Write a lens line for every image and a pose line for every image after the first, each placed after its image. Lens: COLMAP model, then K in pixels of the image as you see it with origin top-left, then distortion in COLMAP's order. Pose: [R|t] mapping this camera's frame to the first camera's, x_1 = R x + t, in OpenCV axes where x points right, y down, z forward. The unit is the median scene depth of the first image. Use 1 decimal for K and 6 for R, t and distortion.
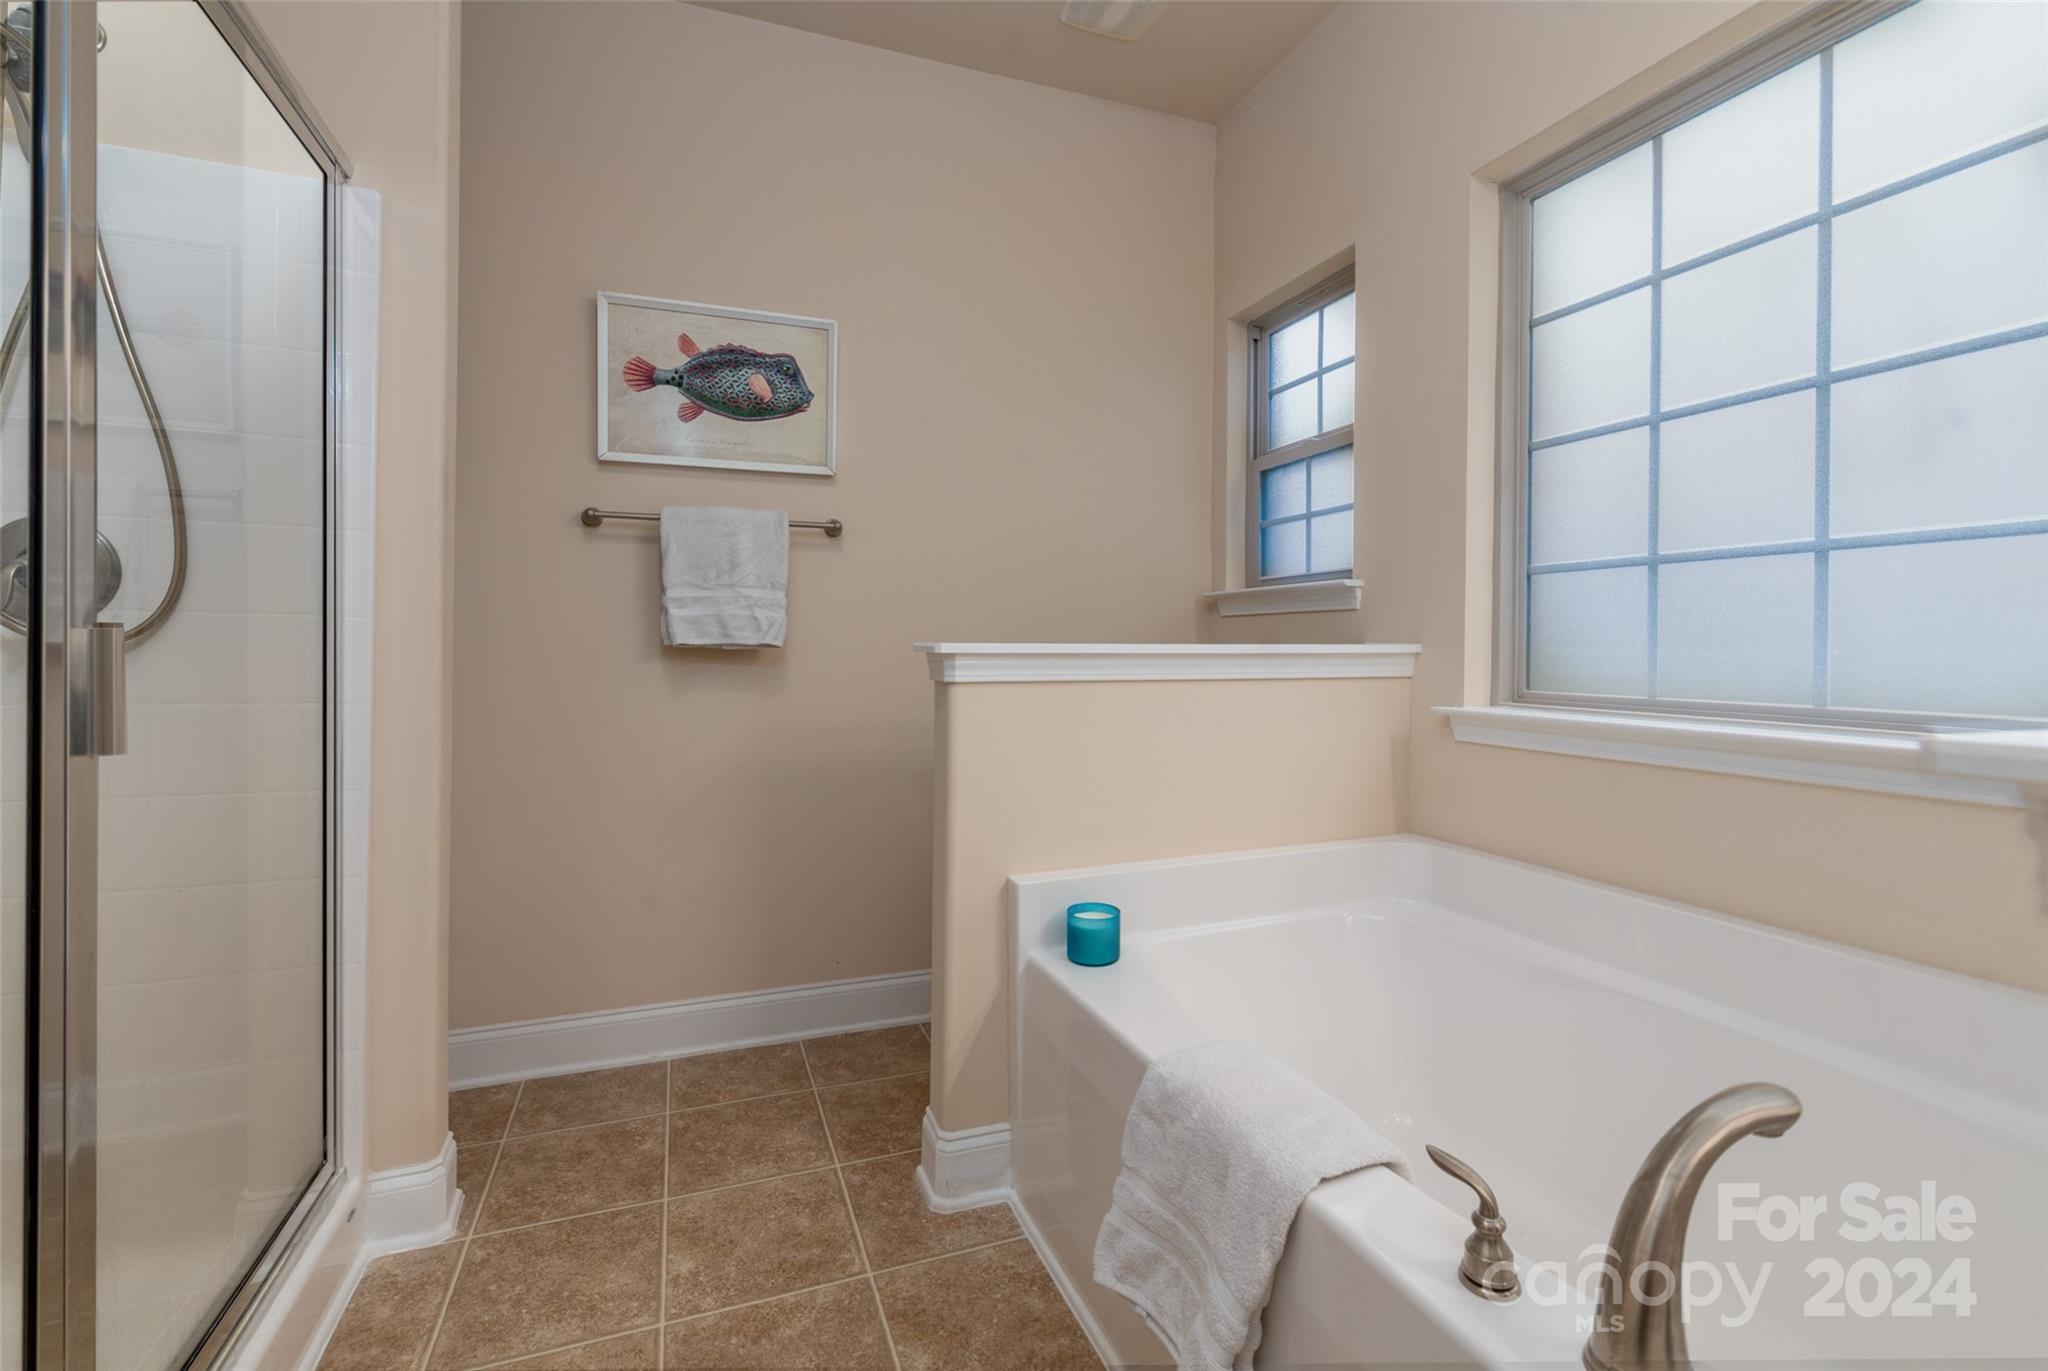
lens RADIAL K [[903.6, 0, 1015.1], [0, 903.6, 649.8], [0, 0, 1]] dist [0.025243, -0.000025]
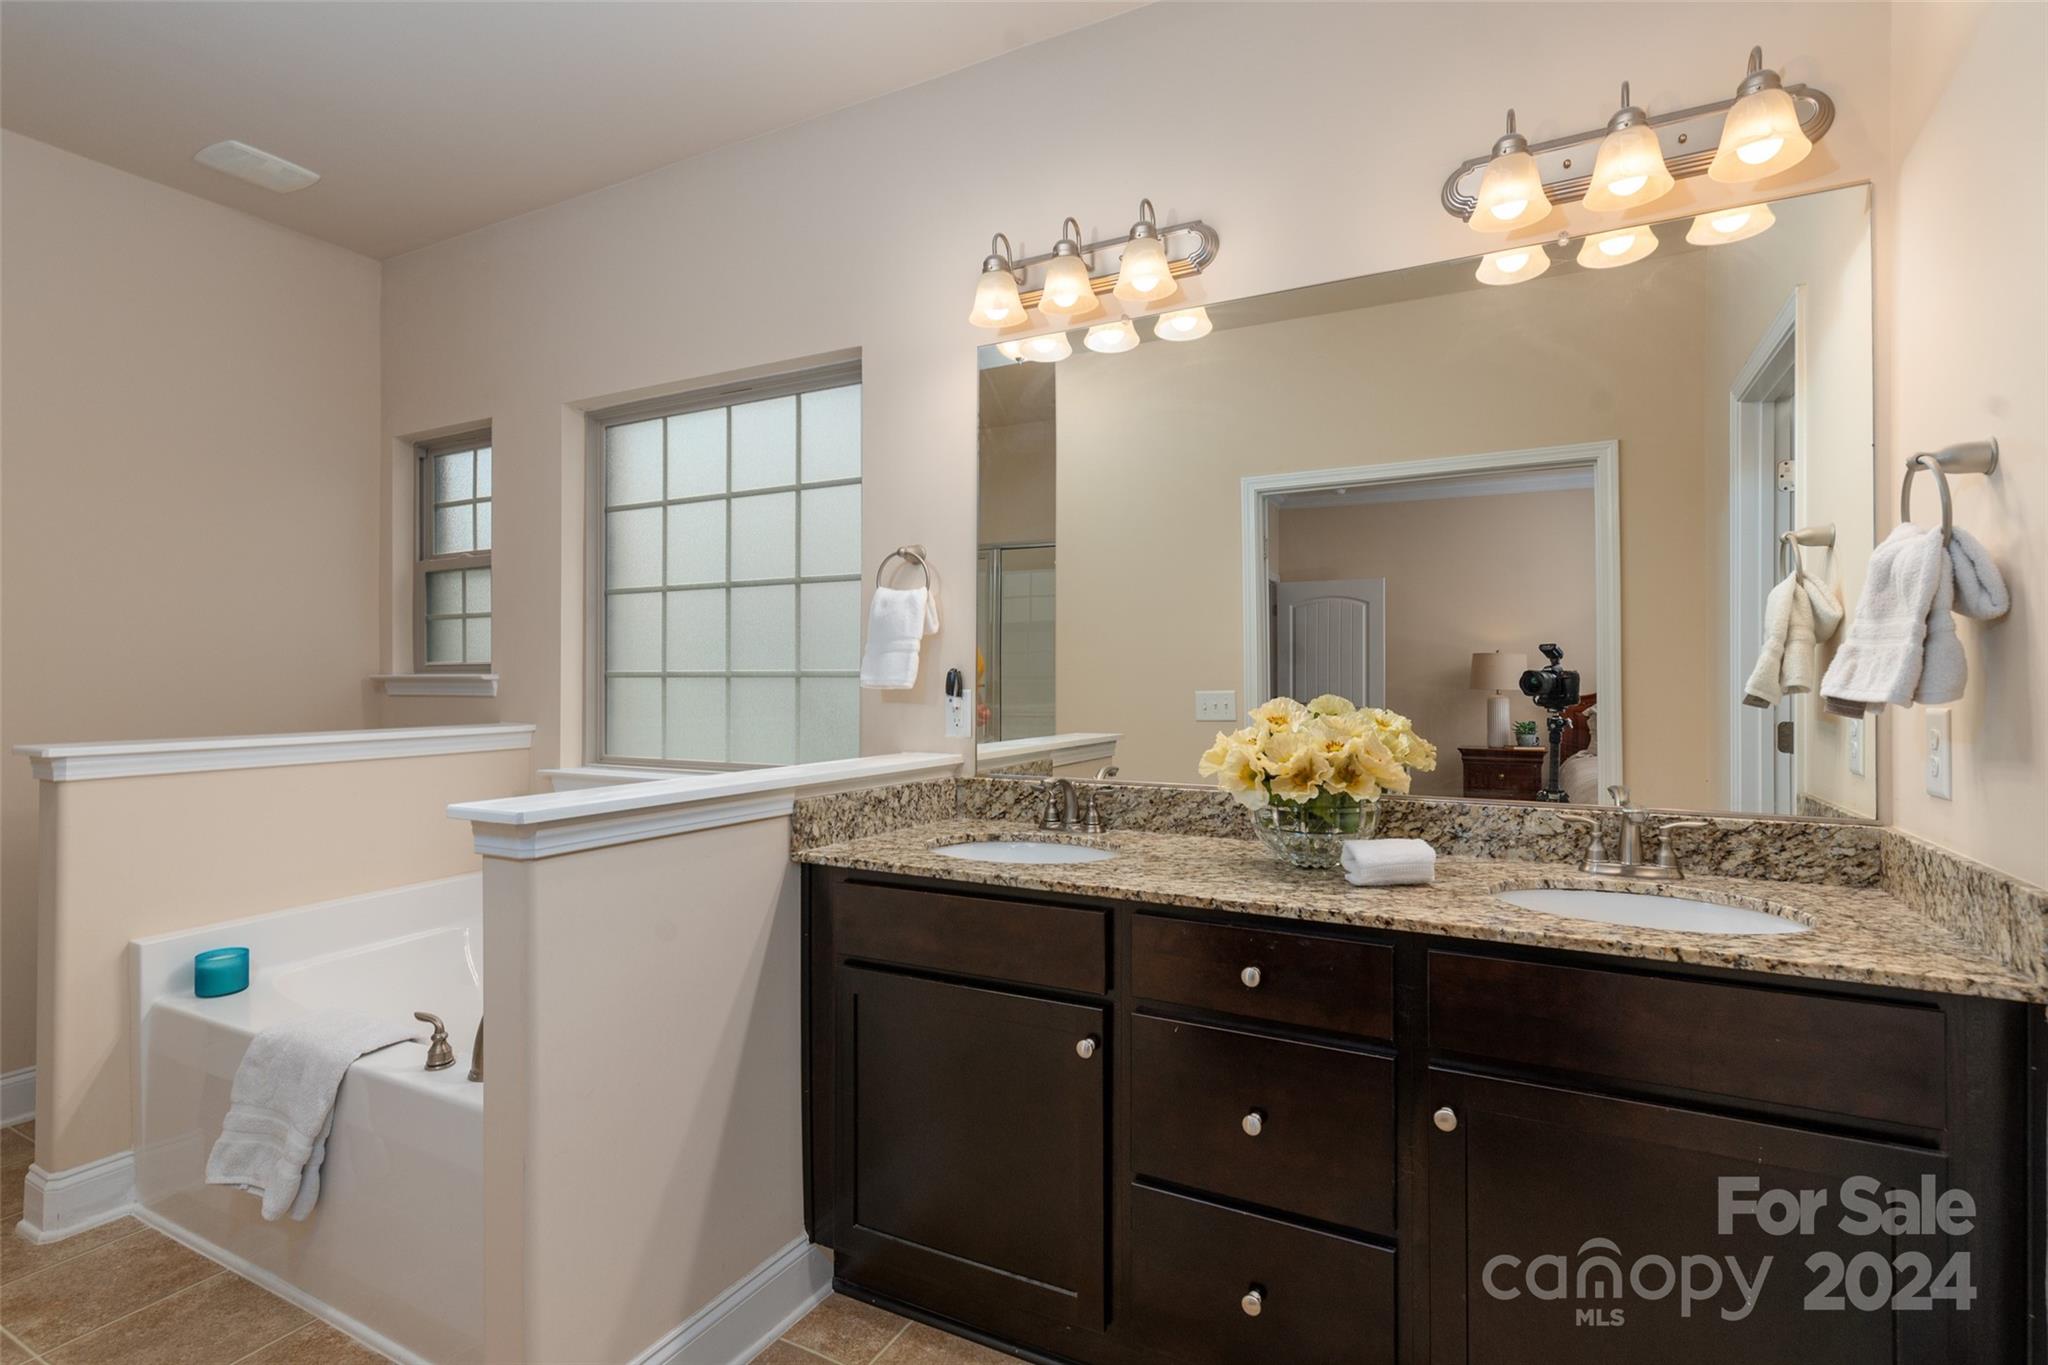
lens RADIAL K [[961.7, 0, 1027.3], [0, 961.7, 672.5], [0, 0, 1]] dist [0.001356, 0.001009]
pose [[0.742912, -0.003524, 0.669379, 0.021305], [0.008366, 0.999957, -0.004021, -0.088372], [-0.669336, 0.008588, 0.742910, -0.727225]]
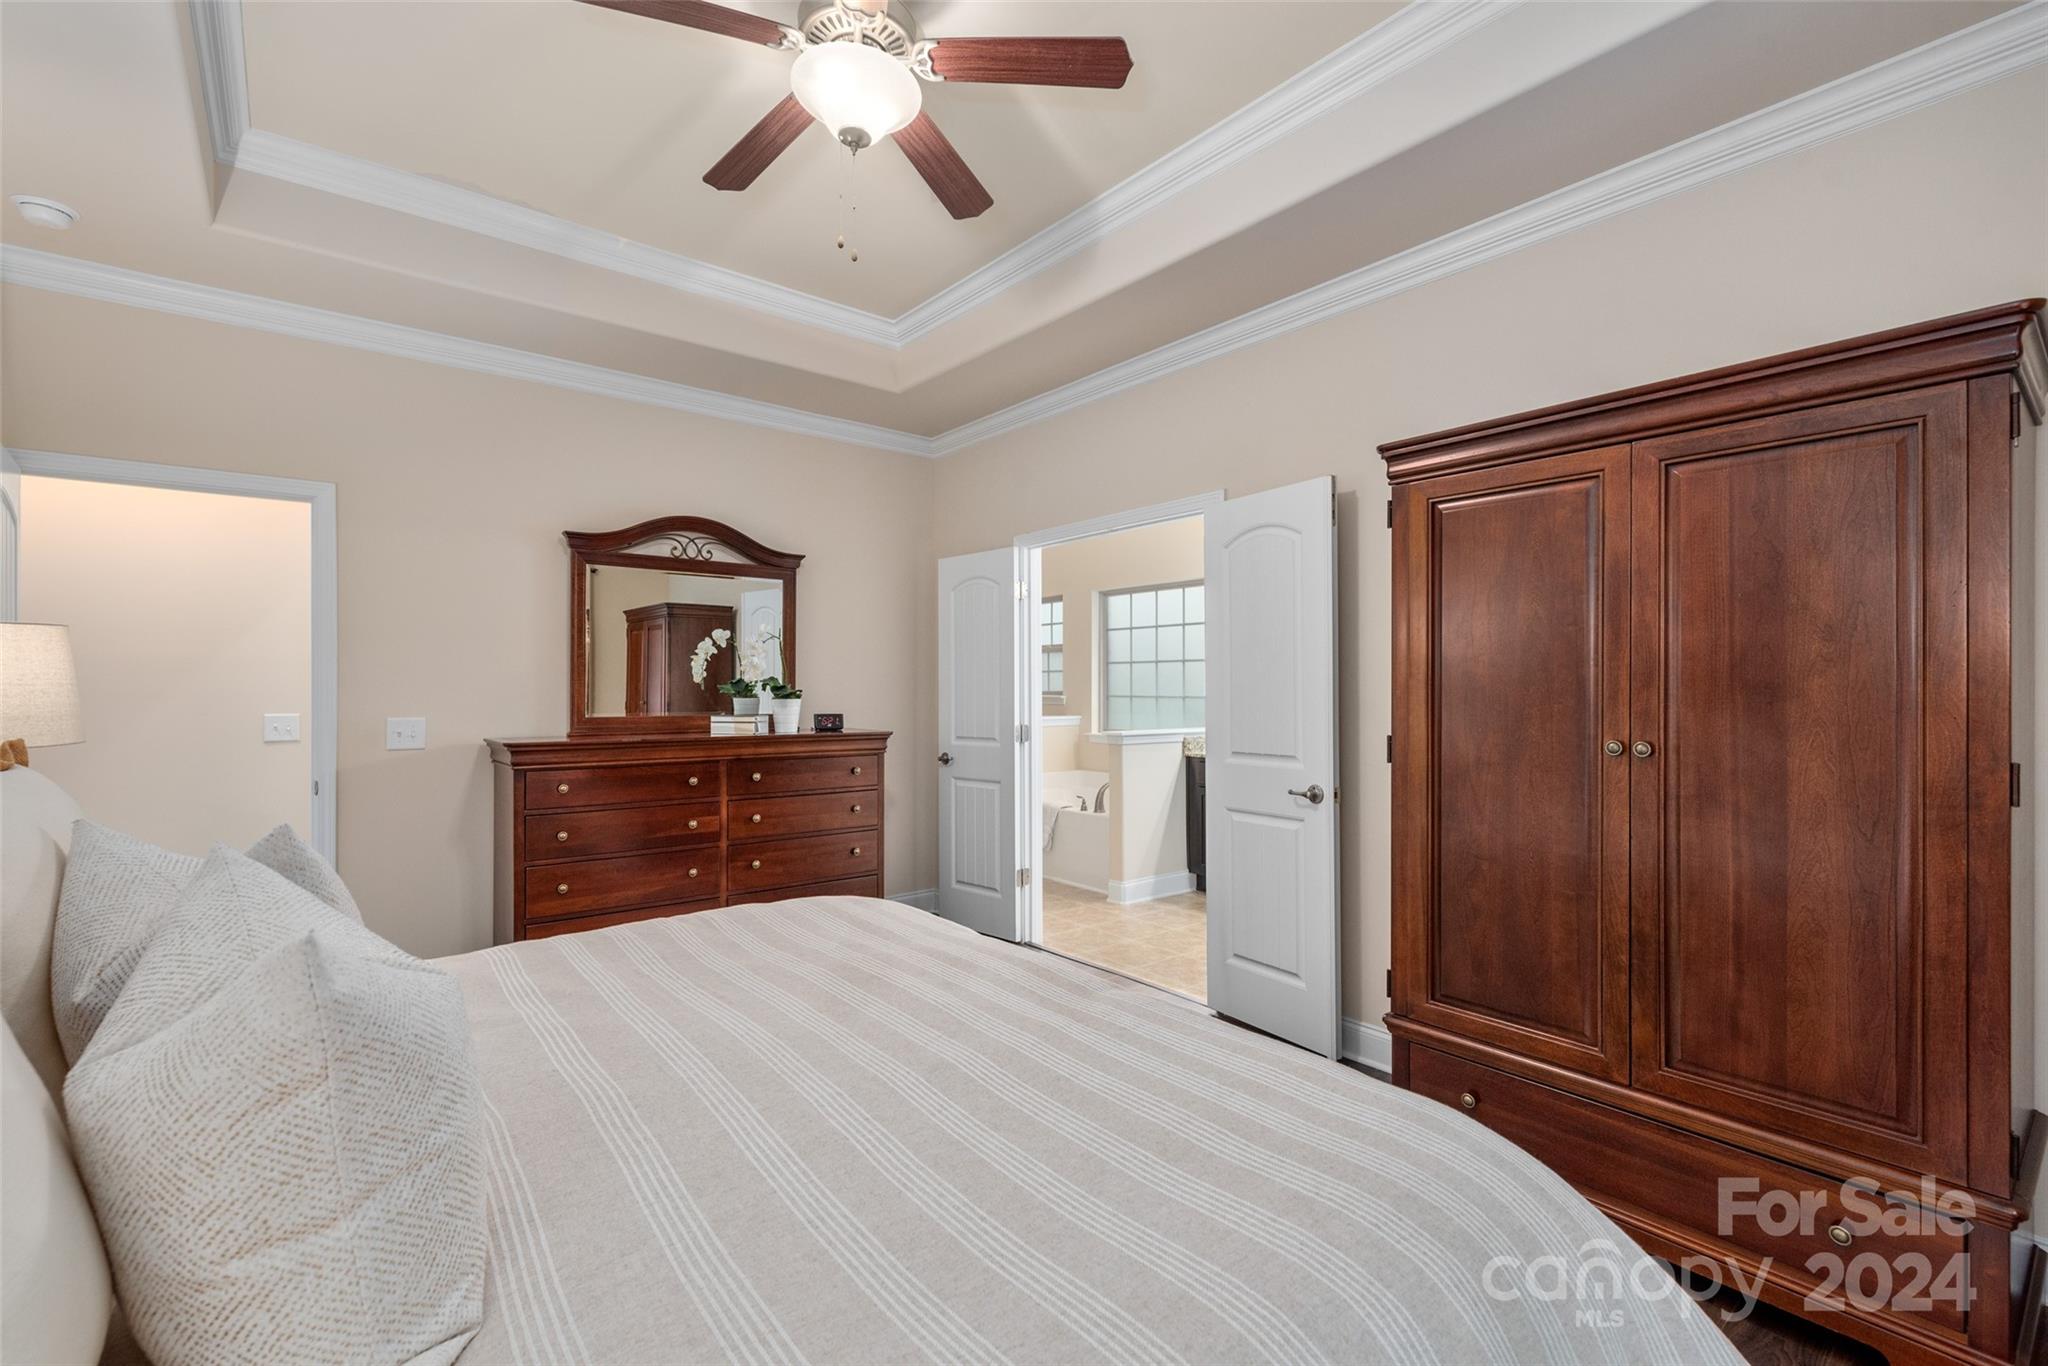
lens RADIAL K [[894.7, 0, 1016.9], [0, 894.7, 688.4], [0, 0, 1]] dist [0.008813, 0.000014]
pose [[0.949723, -0.011605, 0.312877, -1.060416], [0.011805, 0.999930, 0.001256, -0.143189], [-0.312870, 0.002500, 0.949793, -2.684298]]
